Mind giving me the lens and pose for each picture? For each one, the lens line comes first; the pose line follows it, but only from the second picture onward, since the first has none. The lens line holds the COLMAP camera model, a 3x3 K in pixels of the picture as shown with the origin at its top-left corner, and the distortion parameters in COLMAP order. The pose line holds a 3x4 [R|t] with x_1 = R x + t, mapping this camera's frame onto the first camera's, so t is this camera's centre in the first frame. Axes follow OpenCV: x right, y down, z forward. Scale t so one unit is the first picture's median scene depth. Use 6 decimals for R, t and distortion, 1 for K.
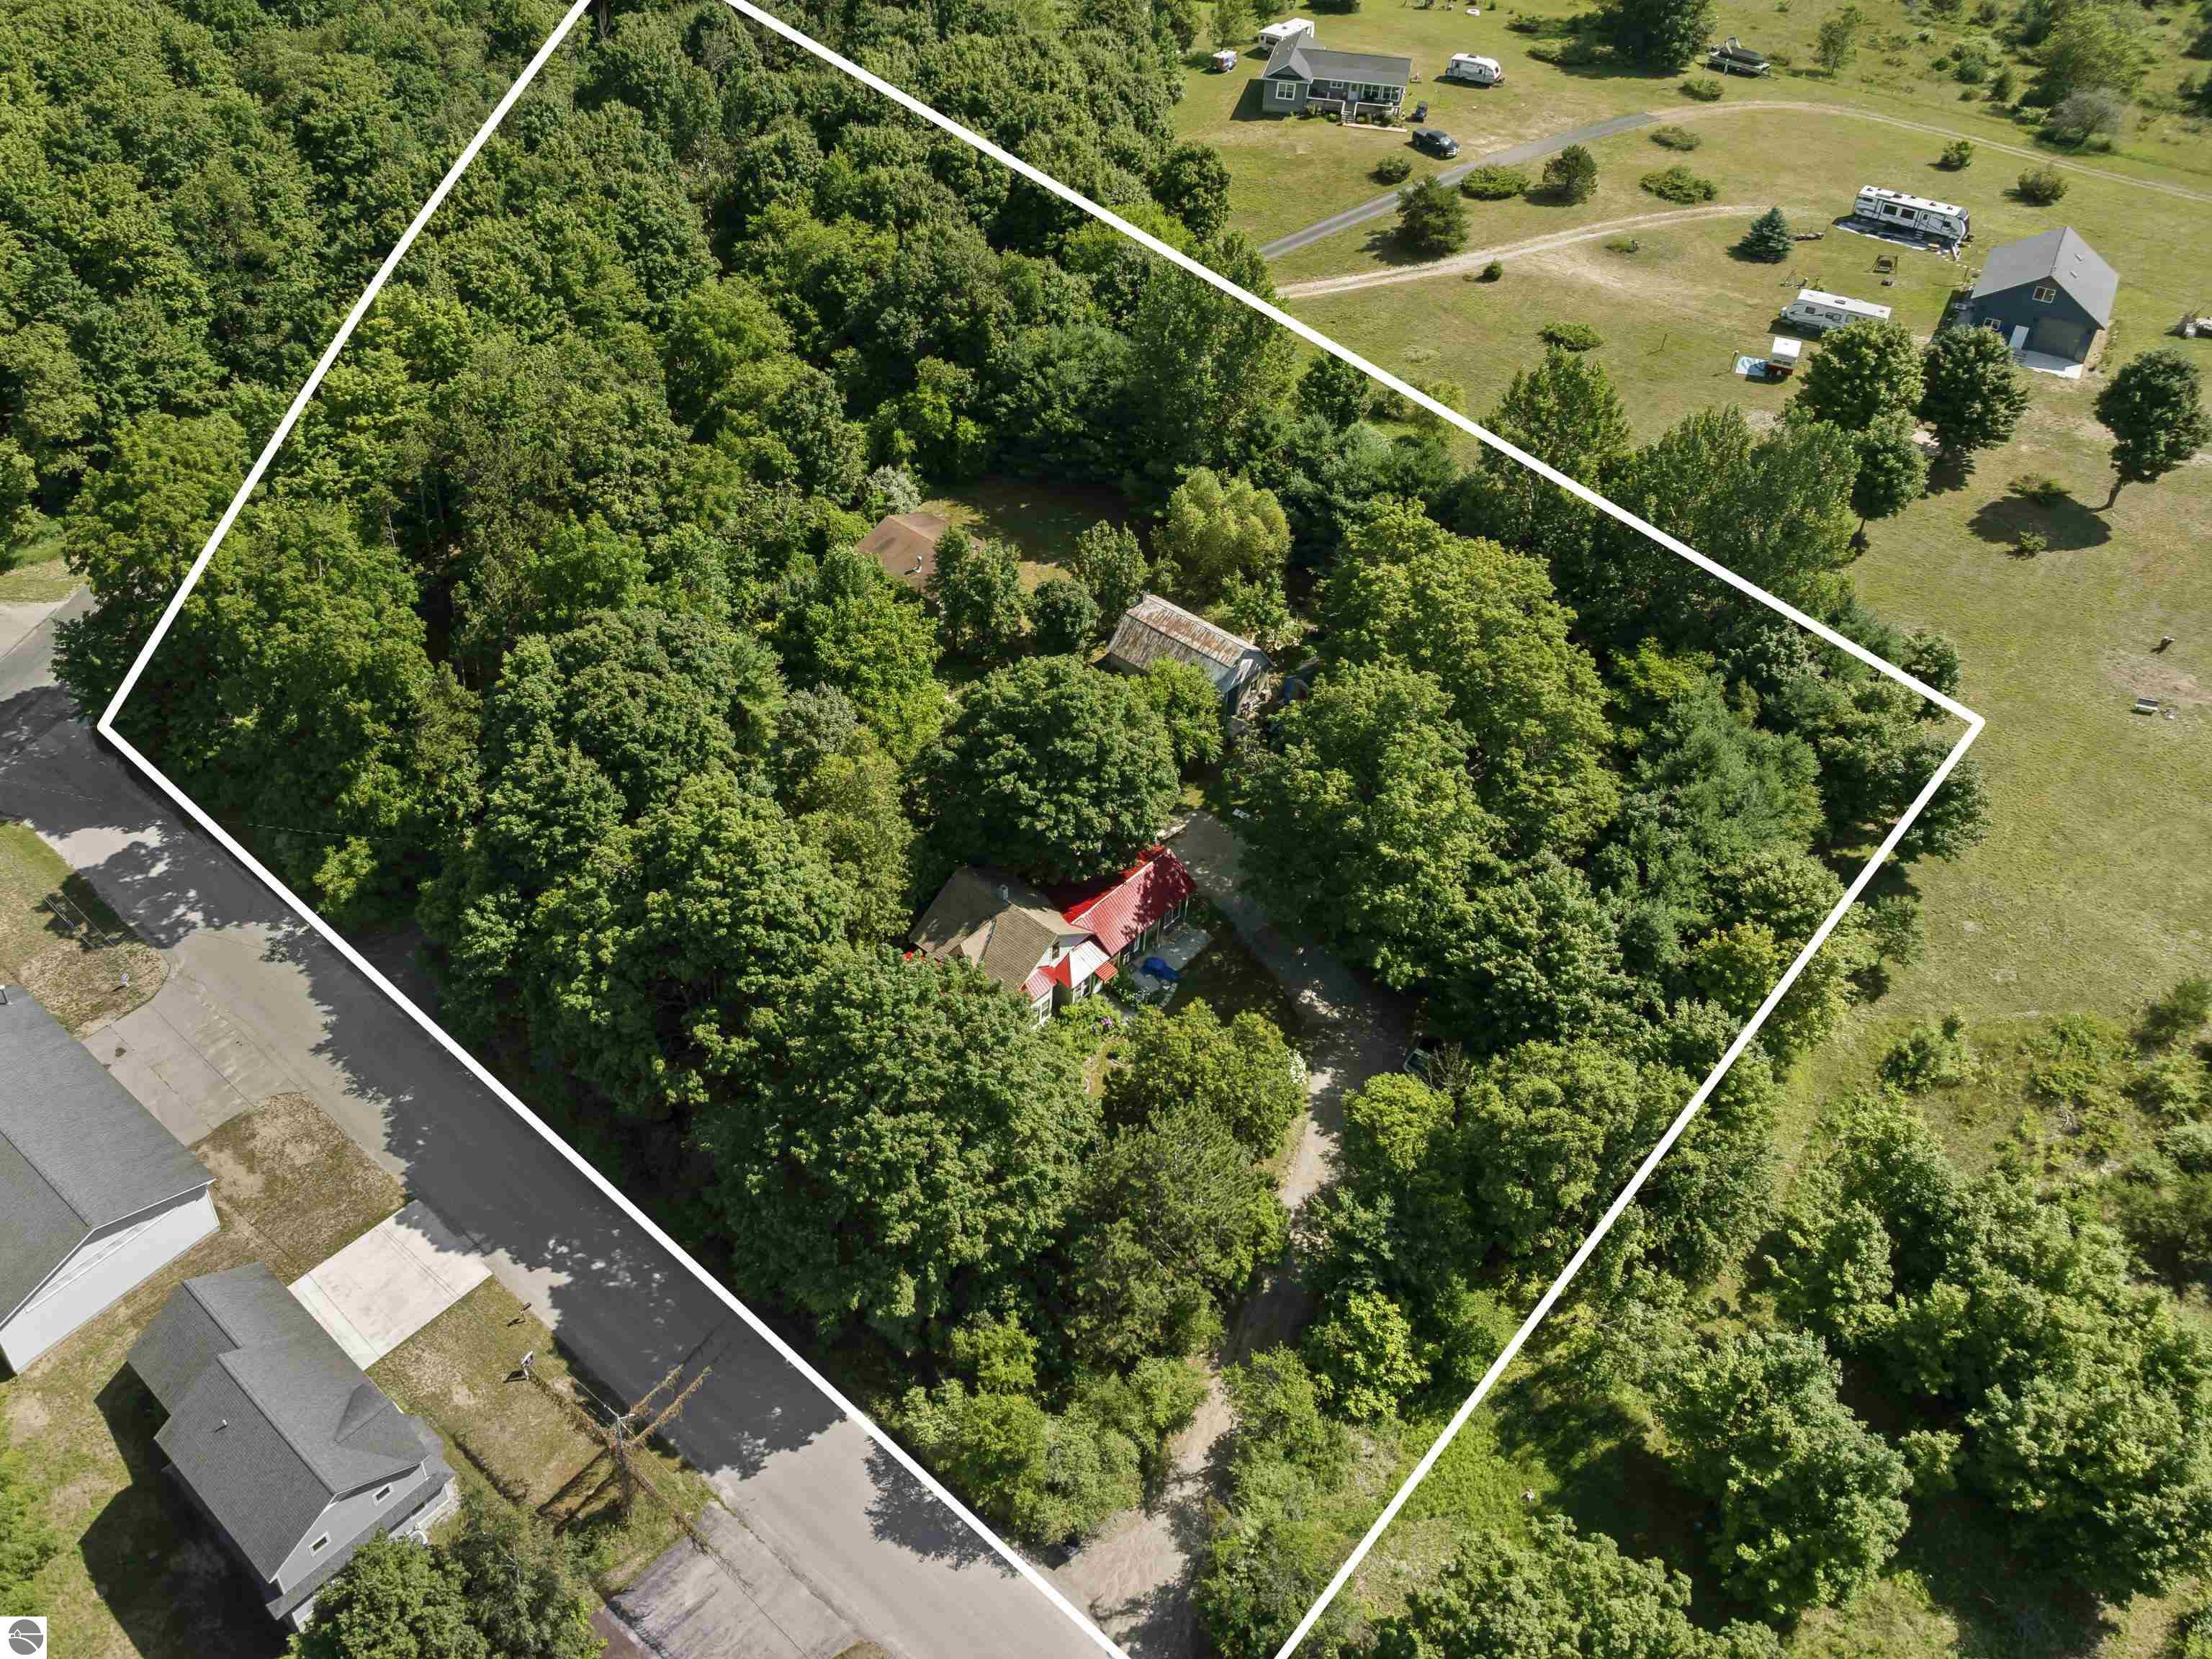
lens RADIAL K [[1543.9, 0, 1106.0], [0, 1543.9, 829.5], [0, 0, 1]] dist [0.000698, 0.001047]
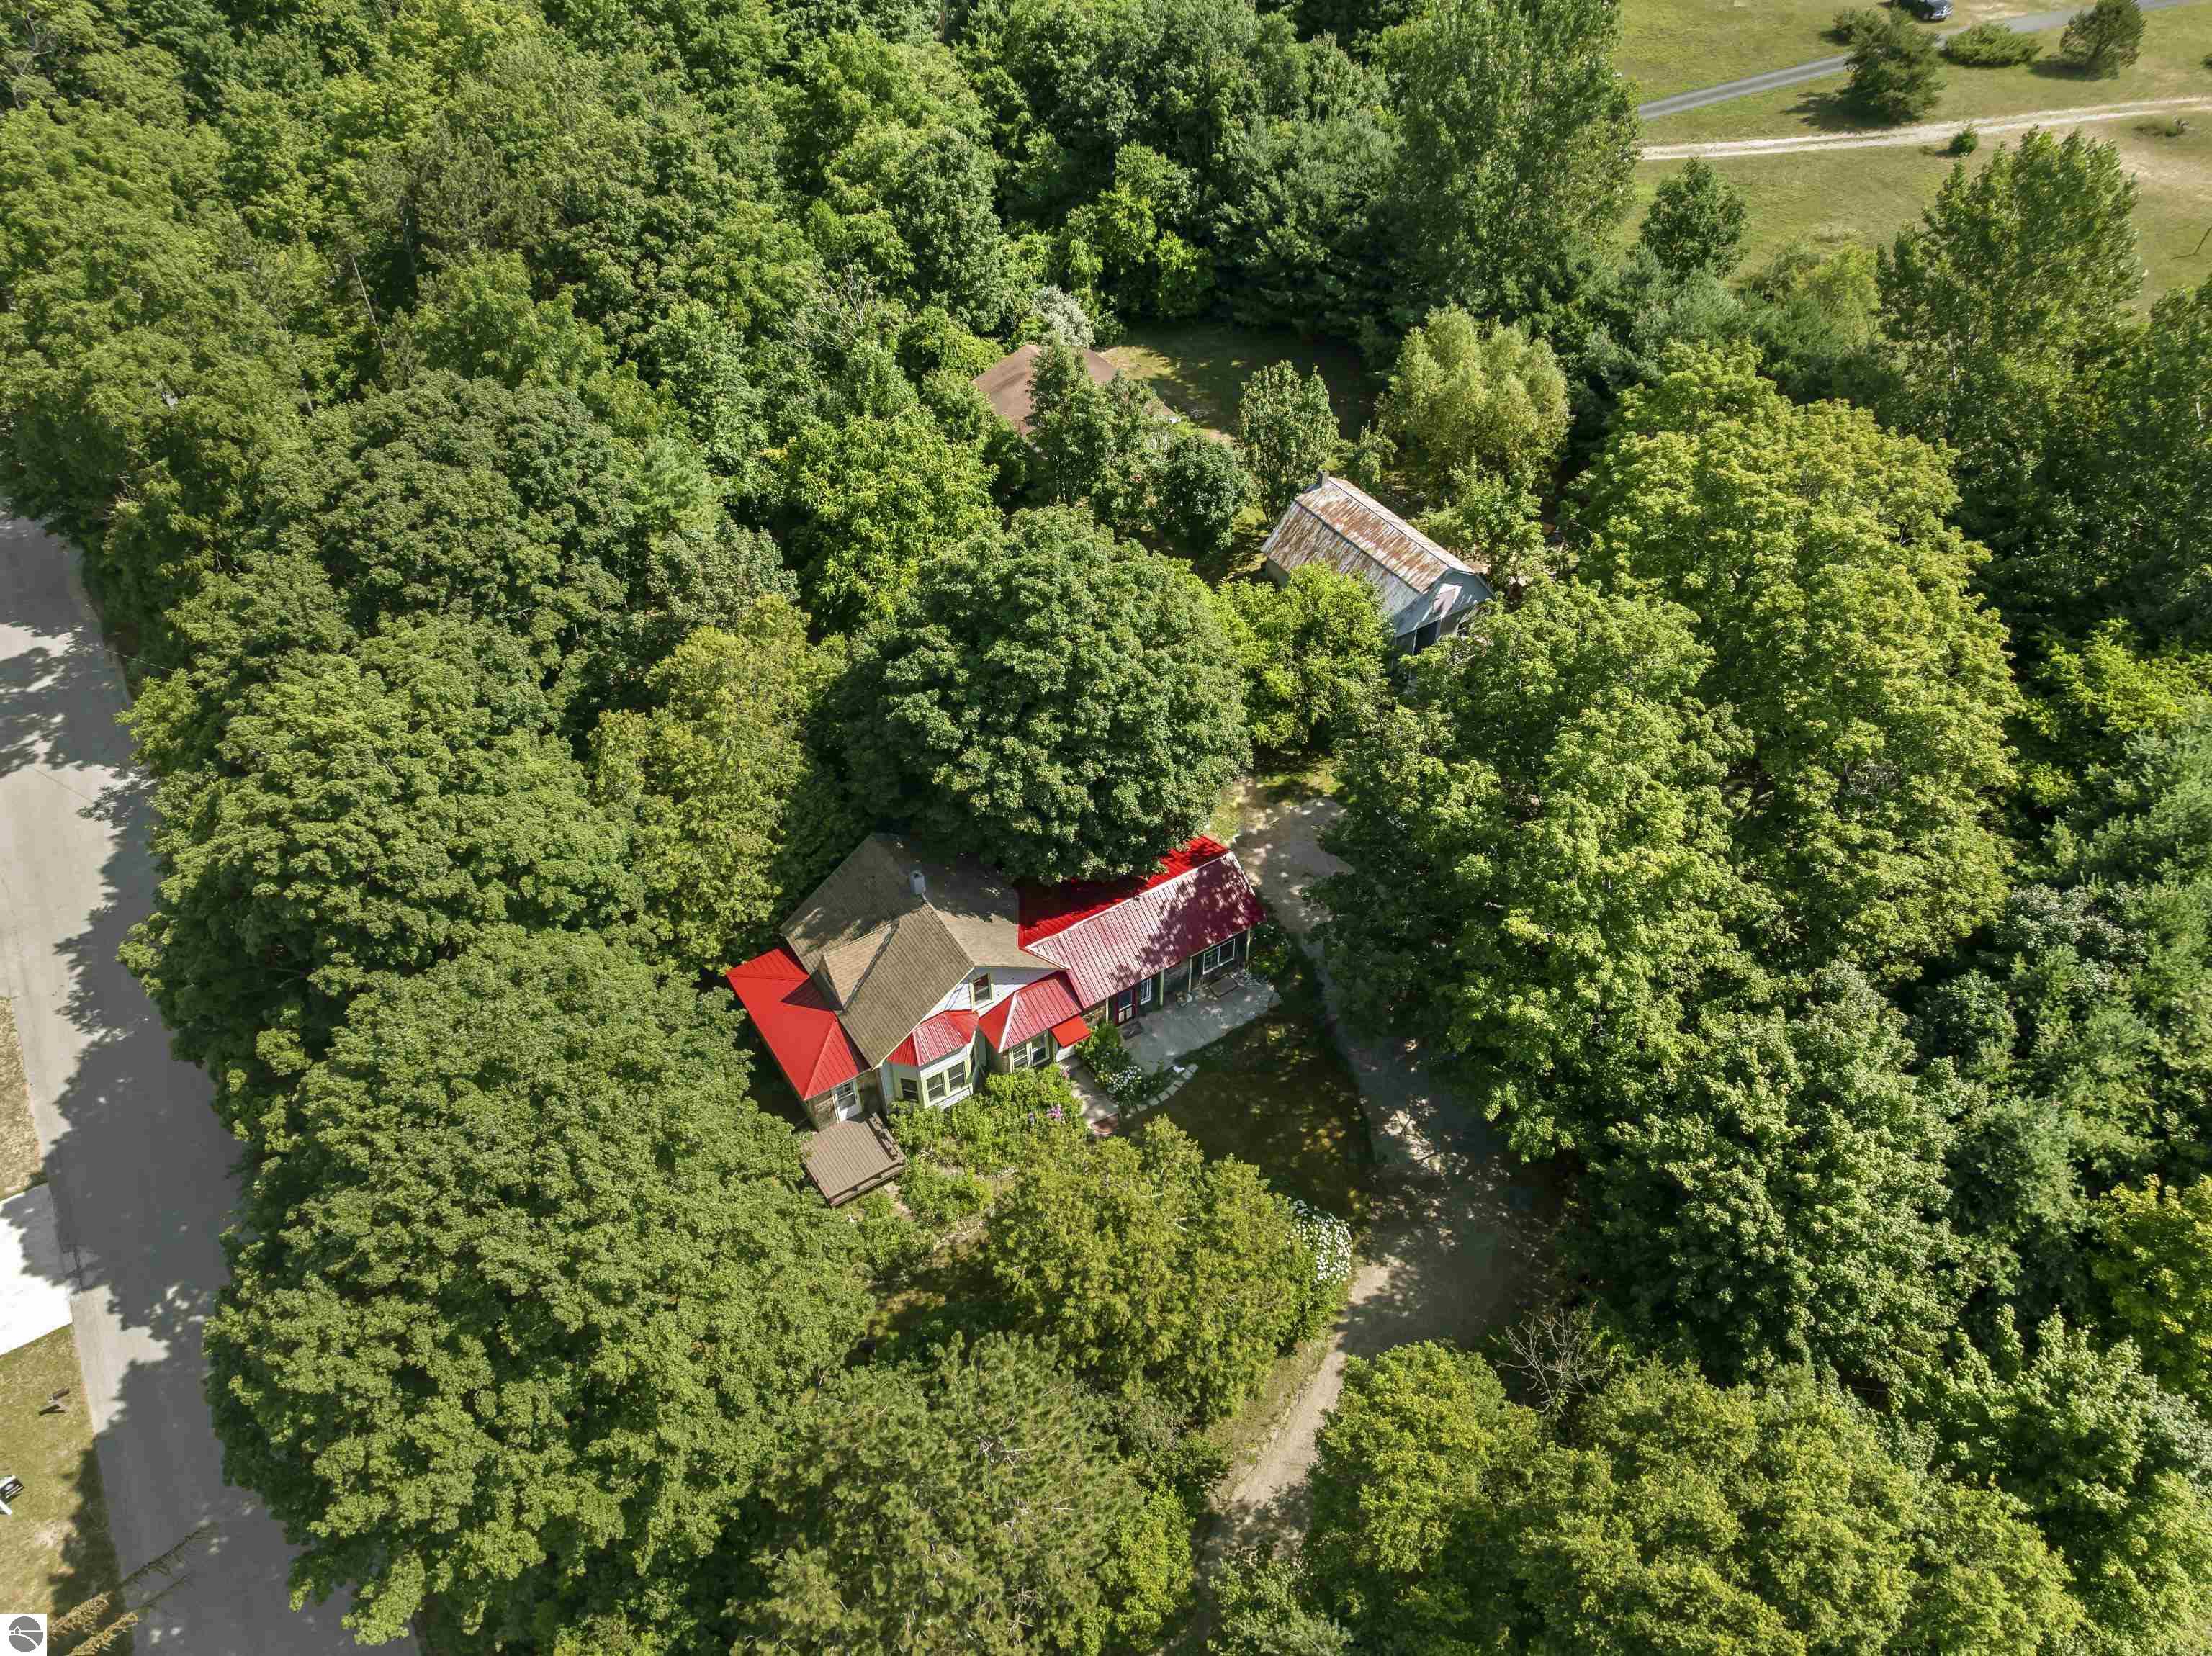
lens RADIAL K [[1570.6, 0, 1108.3], [0, 1570.6, 928.0], [0, 0, 1]] dist [-0.015470, 0.001043]
pose [[0.969163, 0.161631, -0.186005, 0.125579], [-0.143771, 0.983929, 0.105890, -0.019021], [0.200131, -0.075882, 0.976826, 0.382940]]
